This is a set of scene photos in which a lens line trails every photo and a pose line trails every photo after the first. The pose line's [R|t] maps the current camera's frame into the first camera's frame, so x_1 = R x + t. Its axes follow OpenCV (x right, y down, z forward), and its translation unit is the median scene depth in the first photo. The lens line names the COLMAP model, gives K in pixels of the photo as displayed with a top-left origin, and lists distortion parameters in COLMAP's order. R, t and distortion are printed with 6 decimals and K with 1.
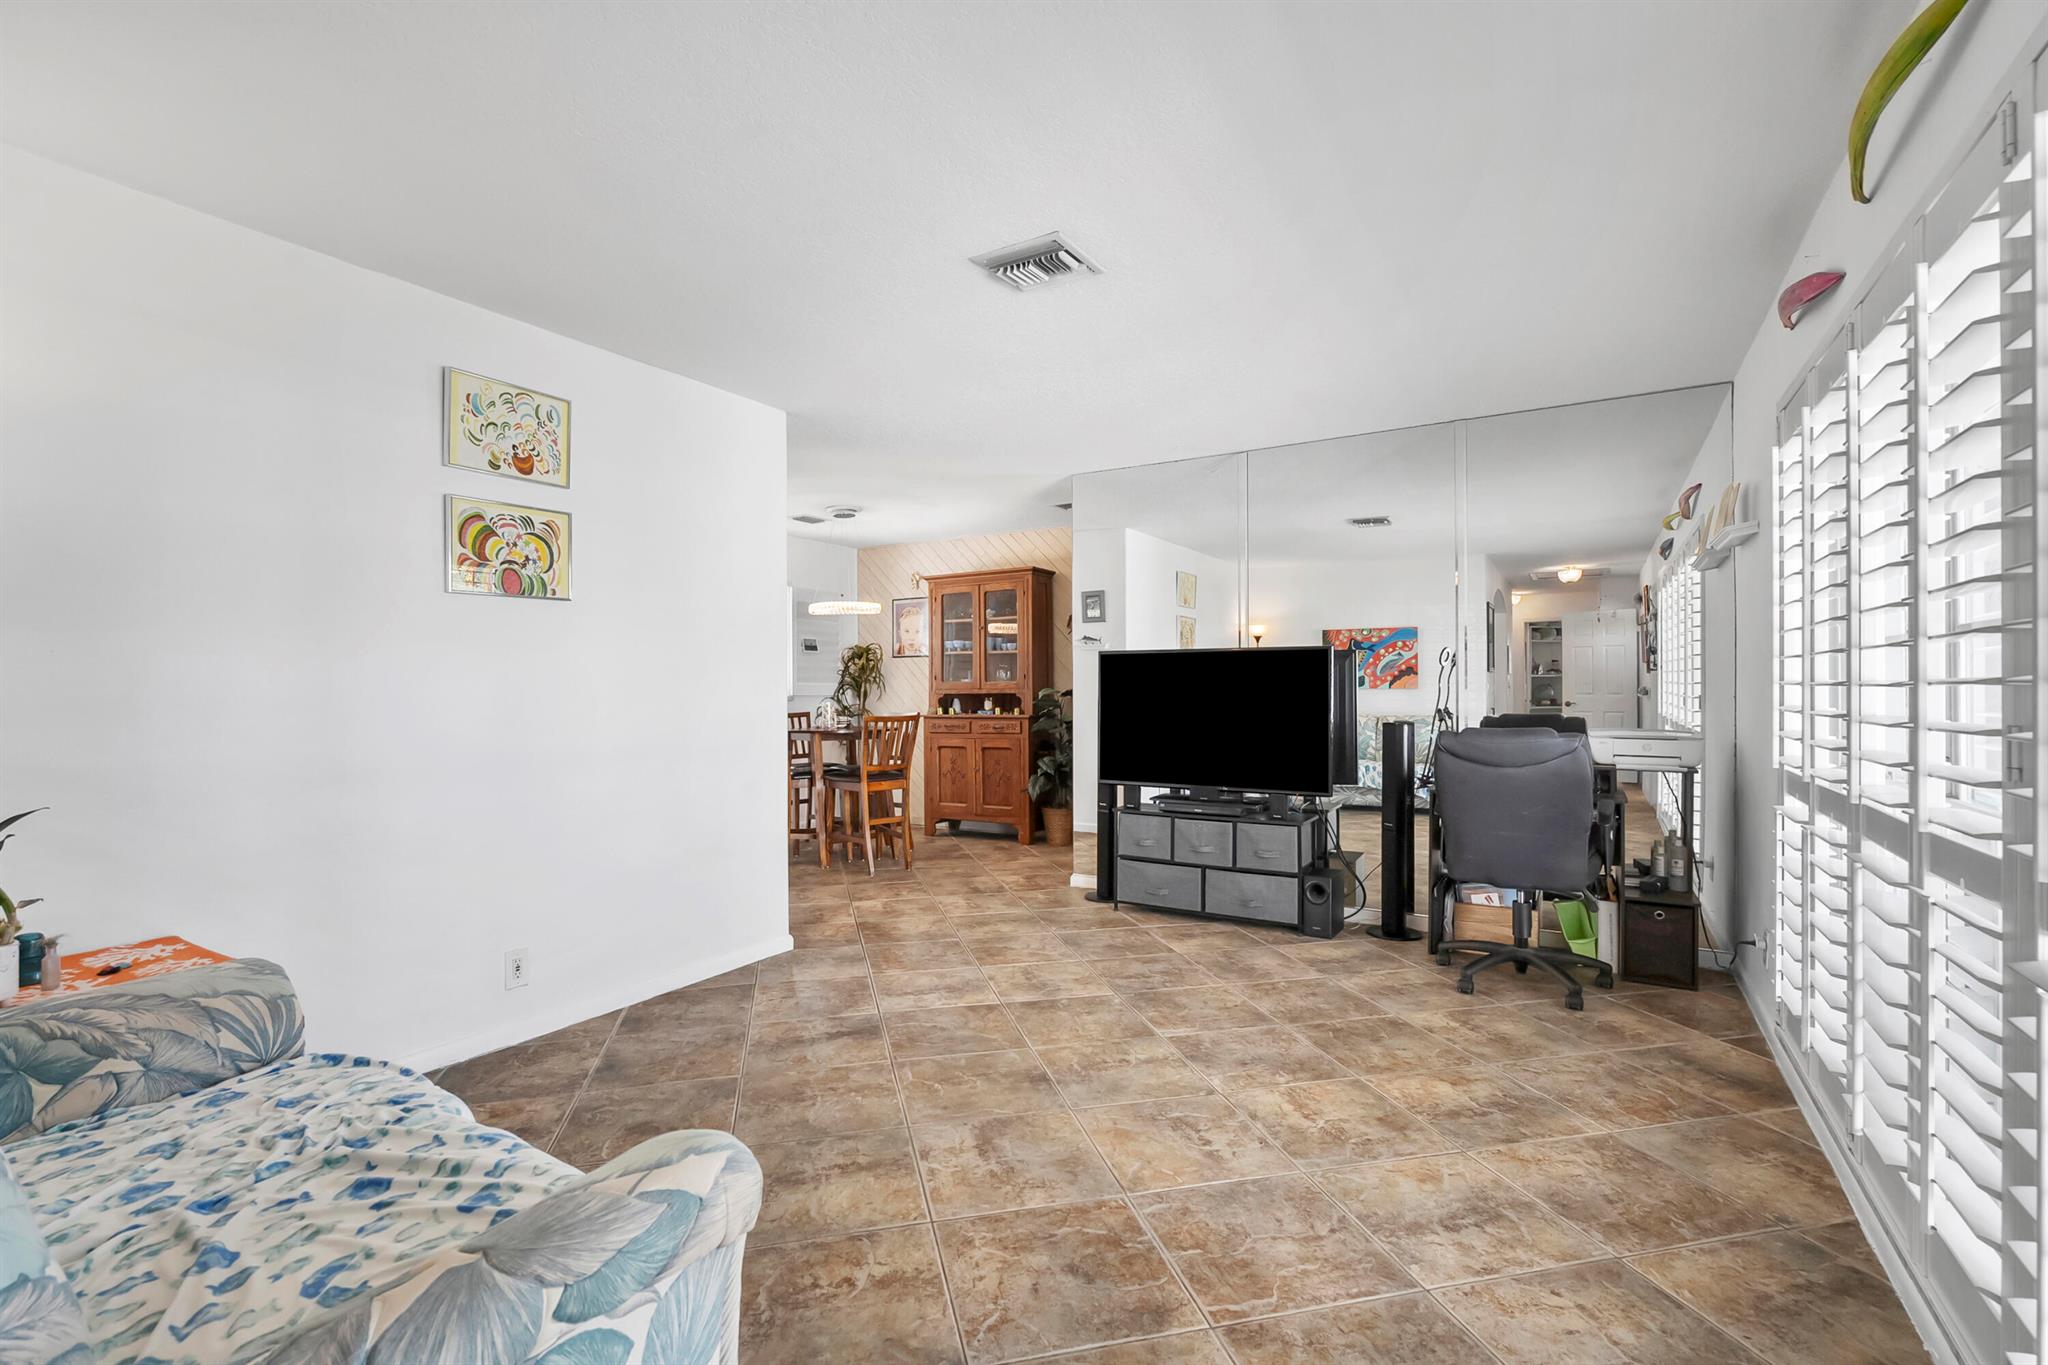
lens RADIAL K [[937.3, 0, 1023.0], [0, 937.3, 688.3], [0, 0, 1]] dist [-0.005141, -0.000008]
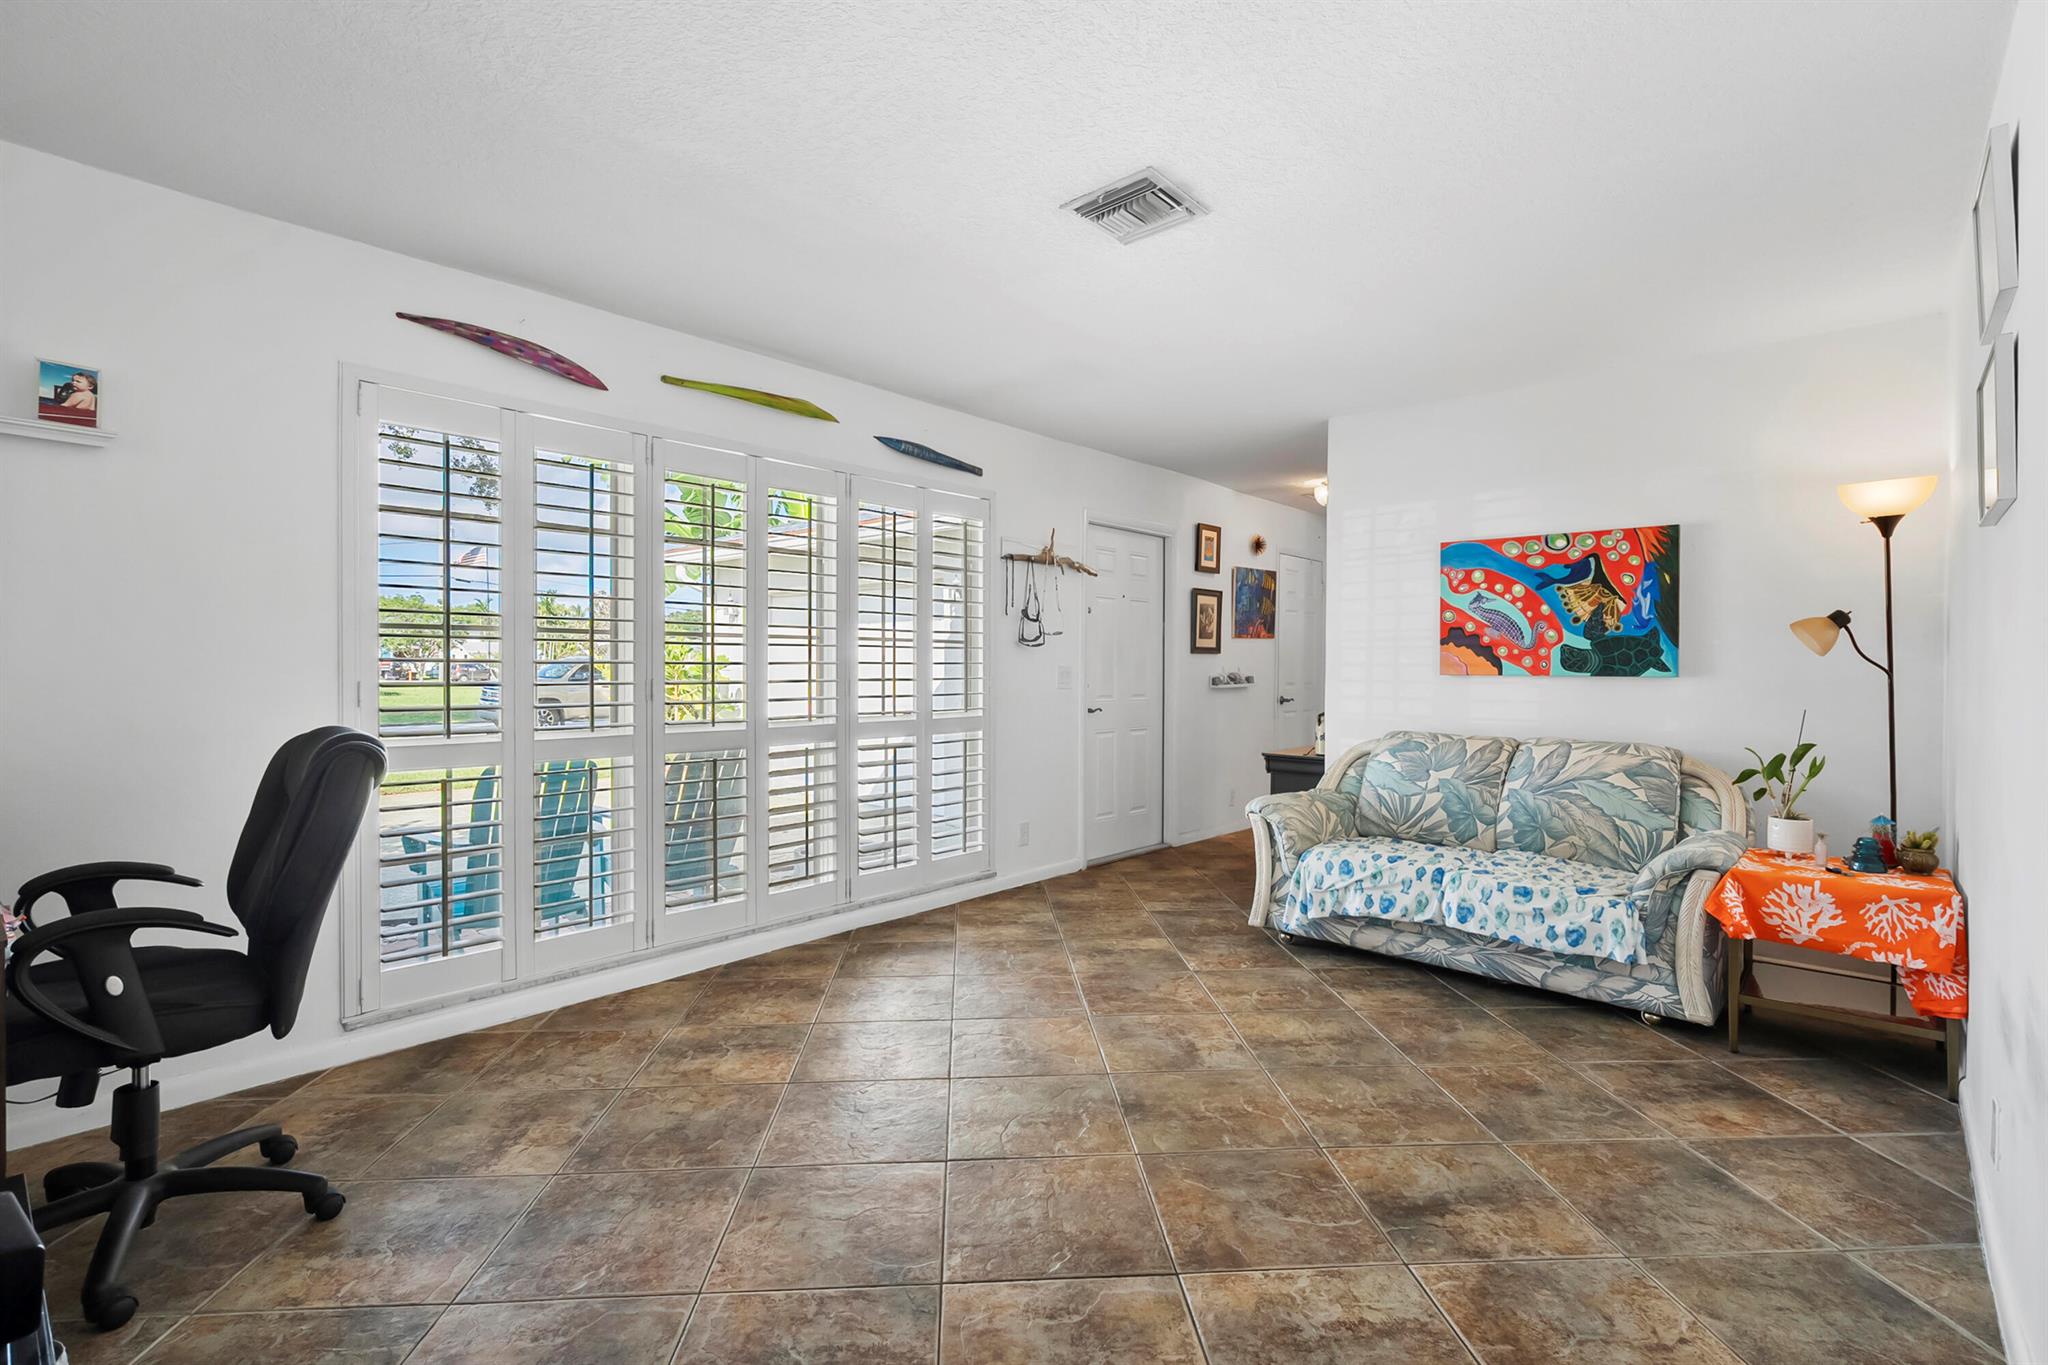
lens RADIAL K [[937.3, 0, 1021.8], [0, 937.3, 670.2], [0, 0, 1]] dist [-0.005141, -0.000008]
pose [[-0.982951, 0.000536, 0.183869, -0.038388], [0.000657, 1.000000, 0.000601, 0.003438], [-0.183869, 0.000711, -0.982951, 1.714617]]
